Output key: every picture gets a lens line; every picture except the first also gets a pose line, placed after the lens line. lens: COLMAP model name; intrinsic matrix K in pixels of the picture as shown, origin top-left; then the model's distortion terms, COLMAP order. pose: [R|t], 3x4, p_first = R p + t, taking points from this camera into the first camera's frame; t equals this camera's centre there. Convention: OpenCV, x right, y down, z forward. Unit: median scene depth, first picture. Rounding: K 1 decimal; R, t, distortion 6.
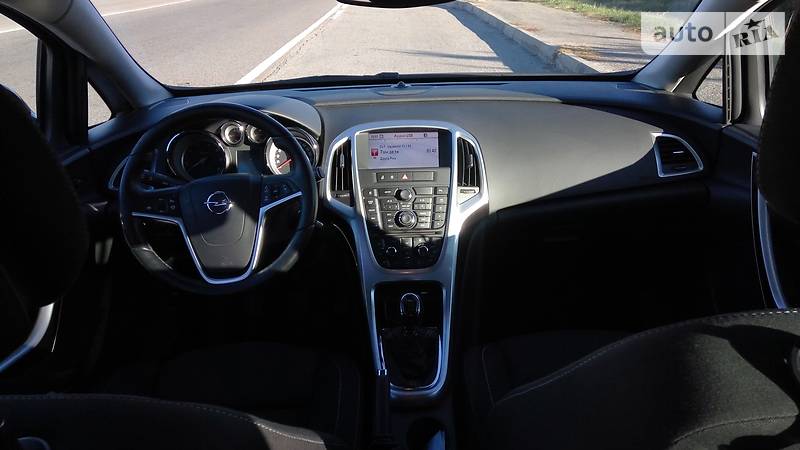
lens RADIAL K [[608.1, 0, 399.7], [0, 608.1, 223.0], [0, 0, 1]] dist [0.049286, -0.002169]
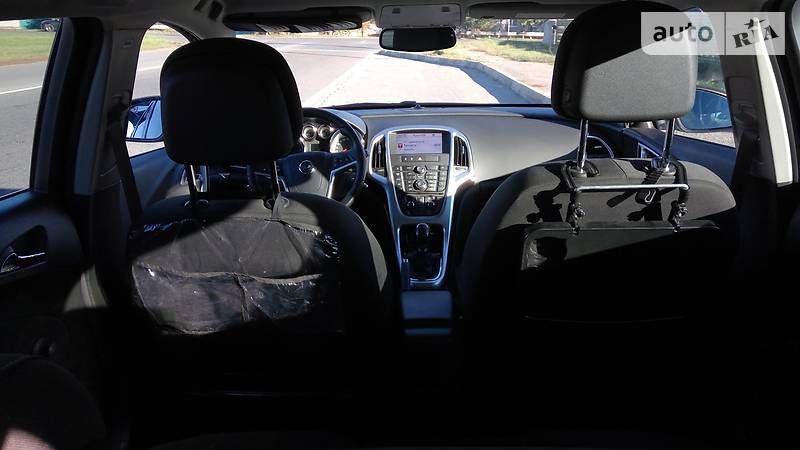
lens RADIAL K [[608.1, 0, 402.9], [0, 608.1, 225.7], [0, 0, 1]] dist [0.049286, -0.002169]
pose [[0.999756, 0.012017, -0.018509, -0.004173], [-0.013558, 0.996248, -0.085480, 0.225767], [0.017412, 0.085711, 0.996168, -0.532856]]
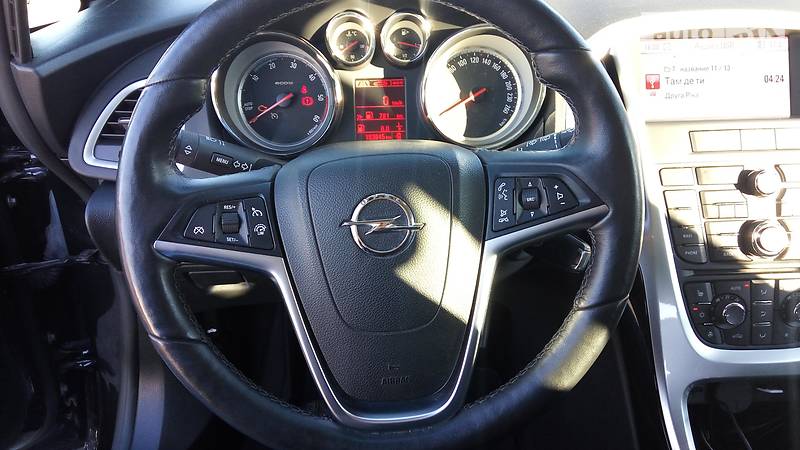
lens RADIAL K [[695.9, 0, 398.0], [0, 695.9, 225.8], [0, 0, 1]] dist [0.003654, -0.005257]
pose [[0.999901, -0.000298, 0.014053, -0.253487], [-0.001255, 0.993894, 0.110336, -0.068478], [-0.014000, -0.110343, 0.993795, 0.485791]]
